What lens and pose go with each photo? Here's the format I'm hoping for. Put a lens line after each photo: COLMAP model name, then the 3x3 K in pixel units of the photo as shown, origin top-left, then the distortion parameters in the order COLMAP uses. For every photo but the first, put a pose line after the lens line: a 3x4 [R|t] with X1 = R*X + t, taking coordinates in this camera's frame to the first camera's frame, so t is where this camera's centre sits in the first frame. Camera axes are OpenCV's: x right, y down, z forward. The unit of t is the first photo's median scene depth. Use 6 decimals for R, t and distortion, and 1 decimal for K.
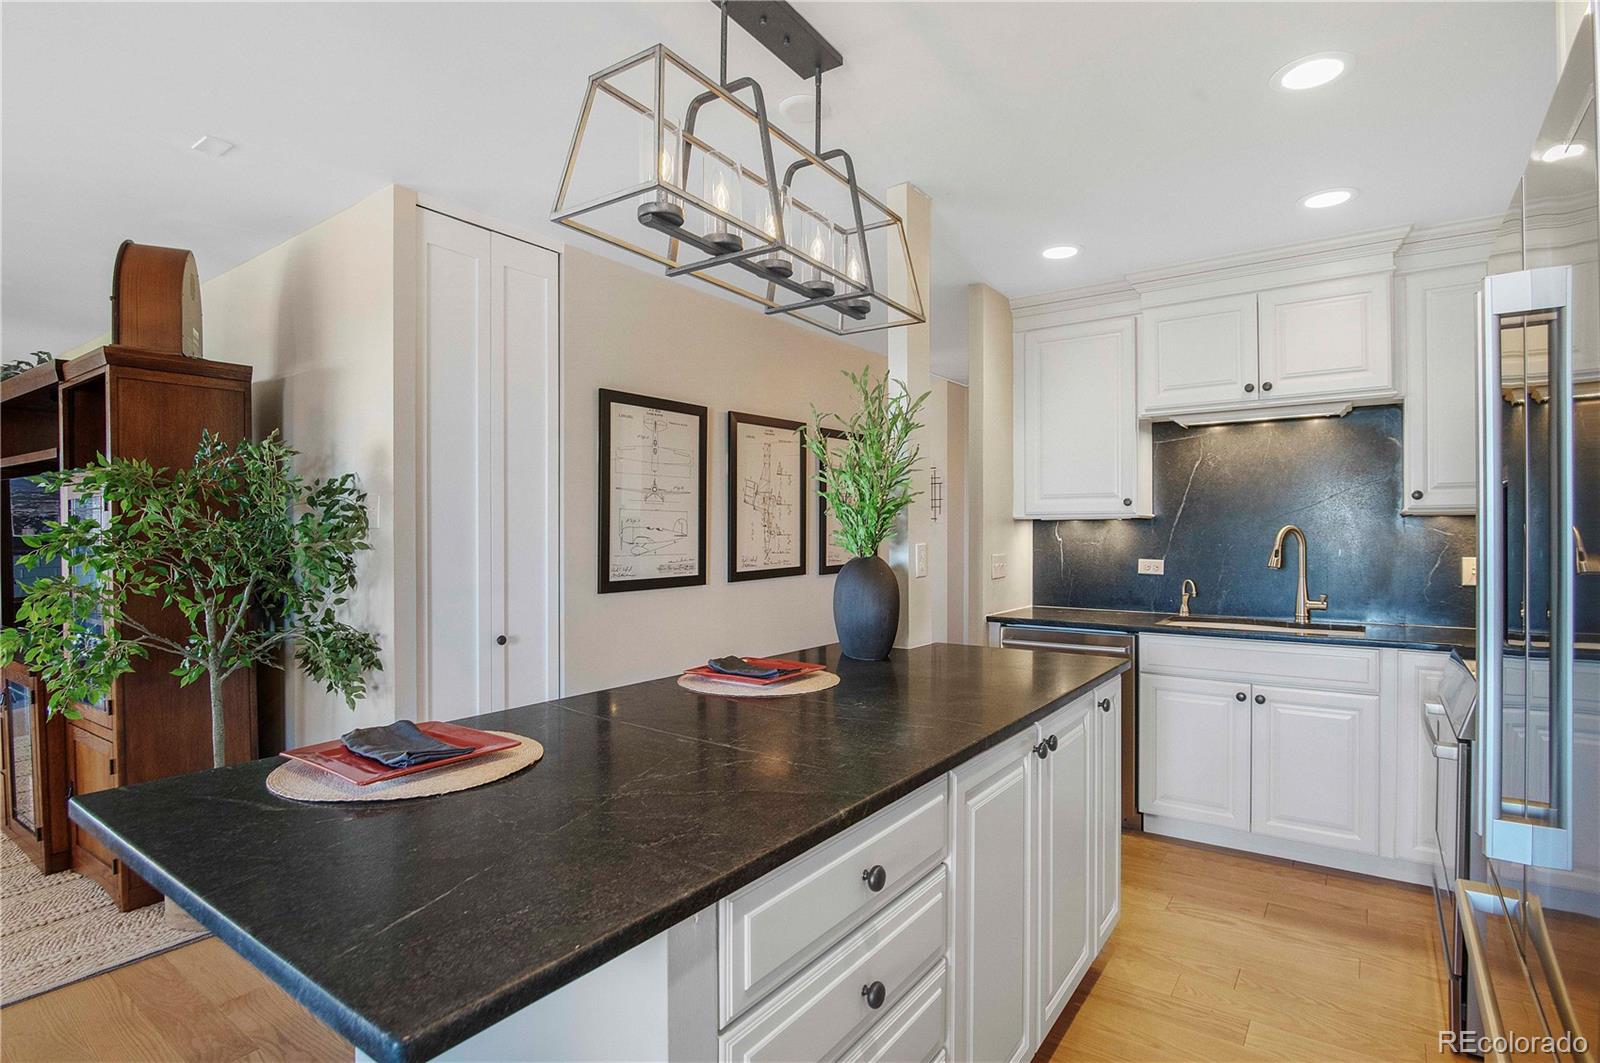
lens RADIAL K [[799.6, 0, 802.4], [0, 799.6, 537.3], [0, 0, 1]] dist [-0.016668, -0.000611]
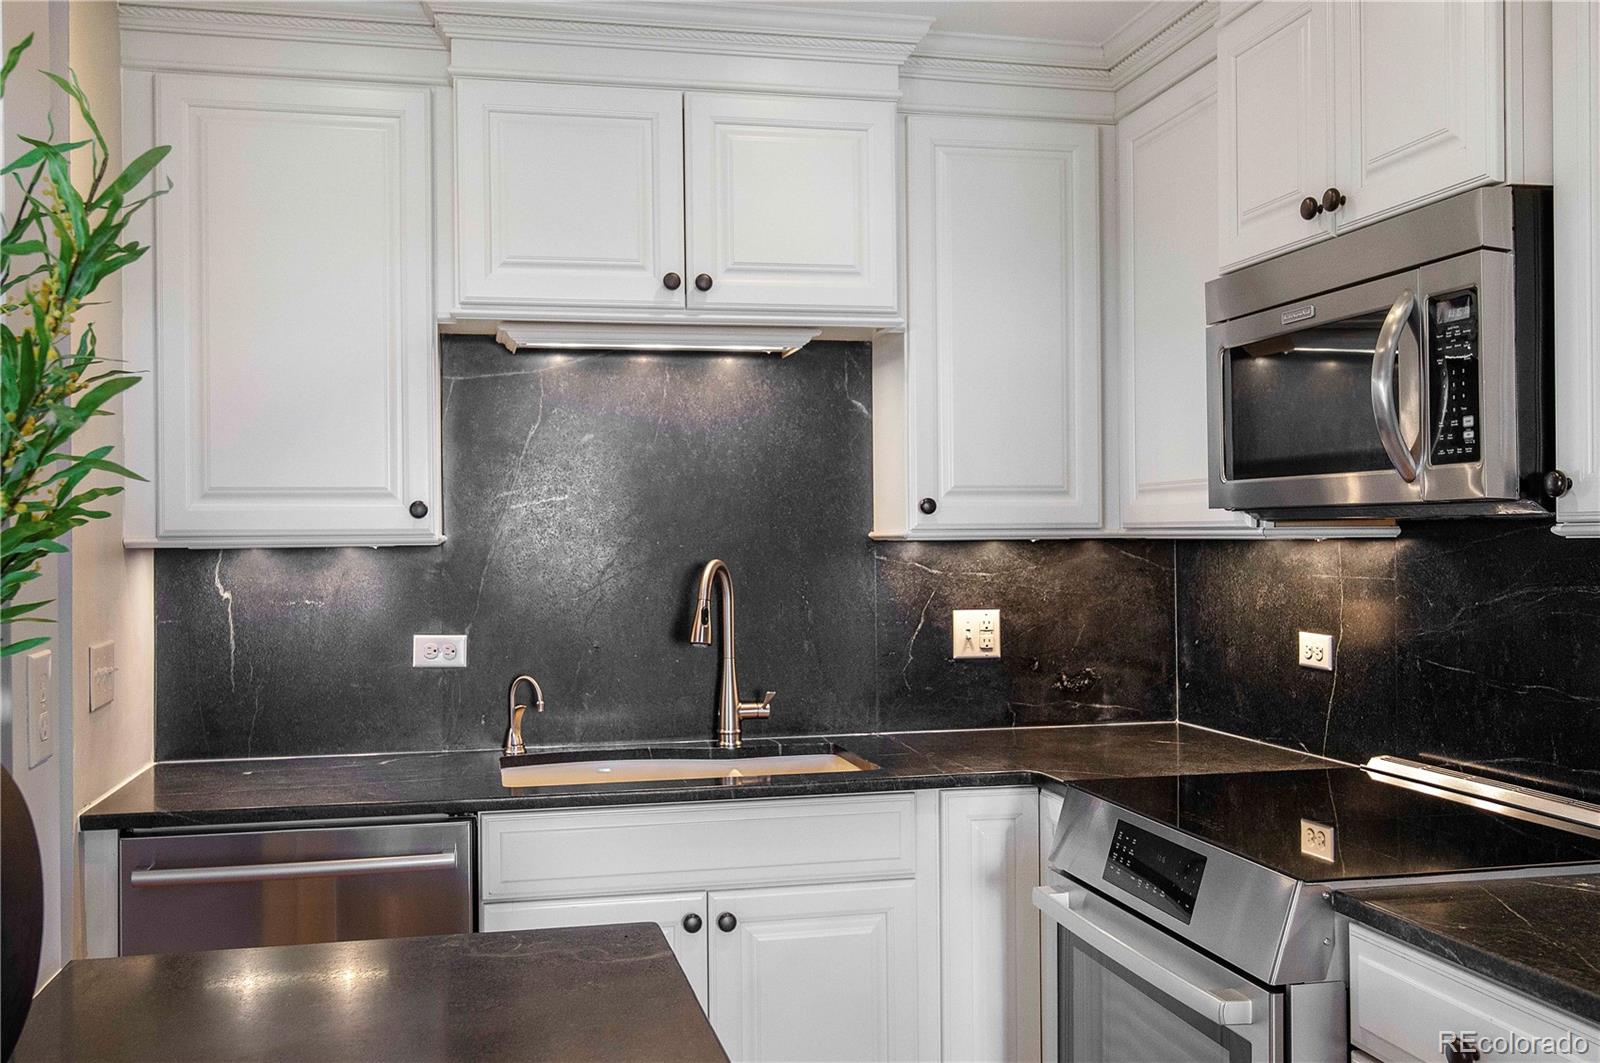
lens RADIAL K [[1485.0, 0, 795.4], [0, 1485.0, 525.7], [0, 0, 1]] dist [0.013428, 0.000000]
pose [[0.664990, 0.001567, 0.746850, -0.067916], [0.014001, 0.999796, -0.014565, -0.022129], [-0.746721, 0.020142, 0.664832, 0.323762]]
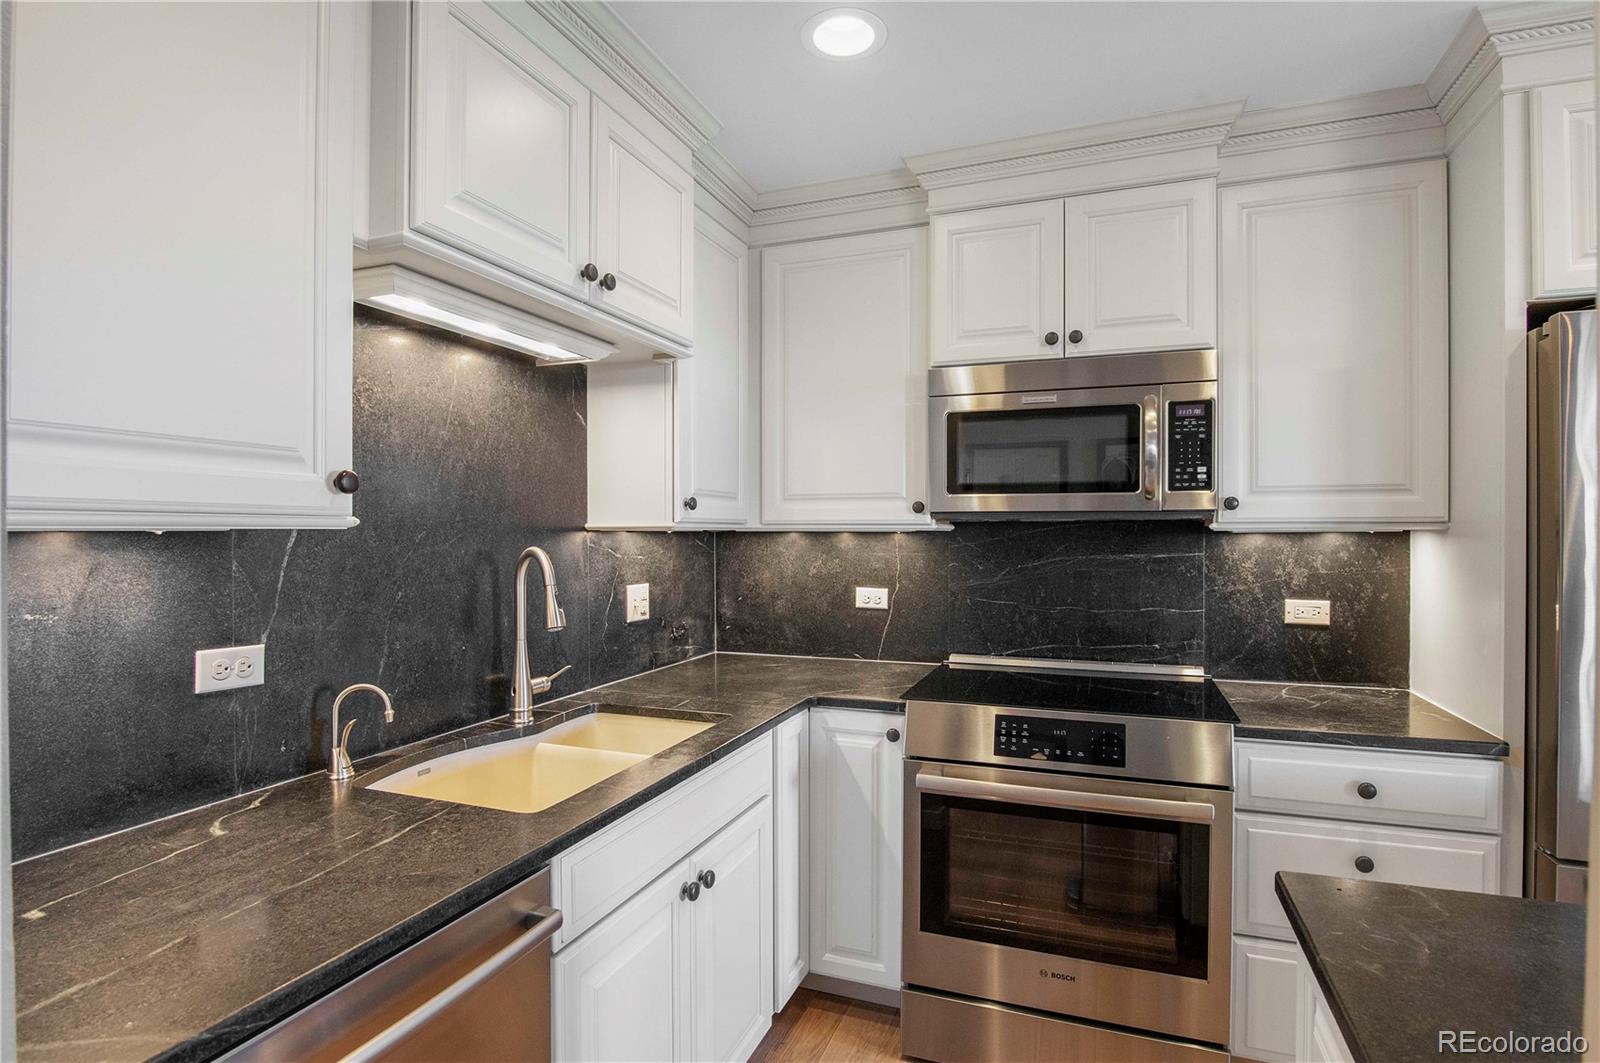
lens RADIAL K [[799.6, 0, 808.7], [0, 799.6, 537.1], [0, 0, 1]] dist [-0.016668, -0.000611]
pose [[-0.263024, -0.003673, 0.964782, 0.042839], [0.008920, 0.999941, 0.006239, -0.023135], [-0.964748, 0.010247, -0.262976, 0.961168]]
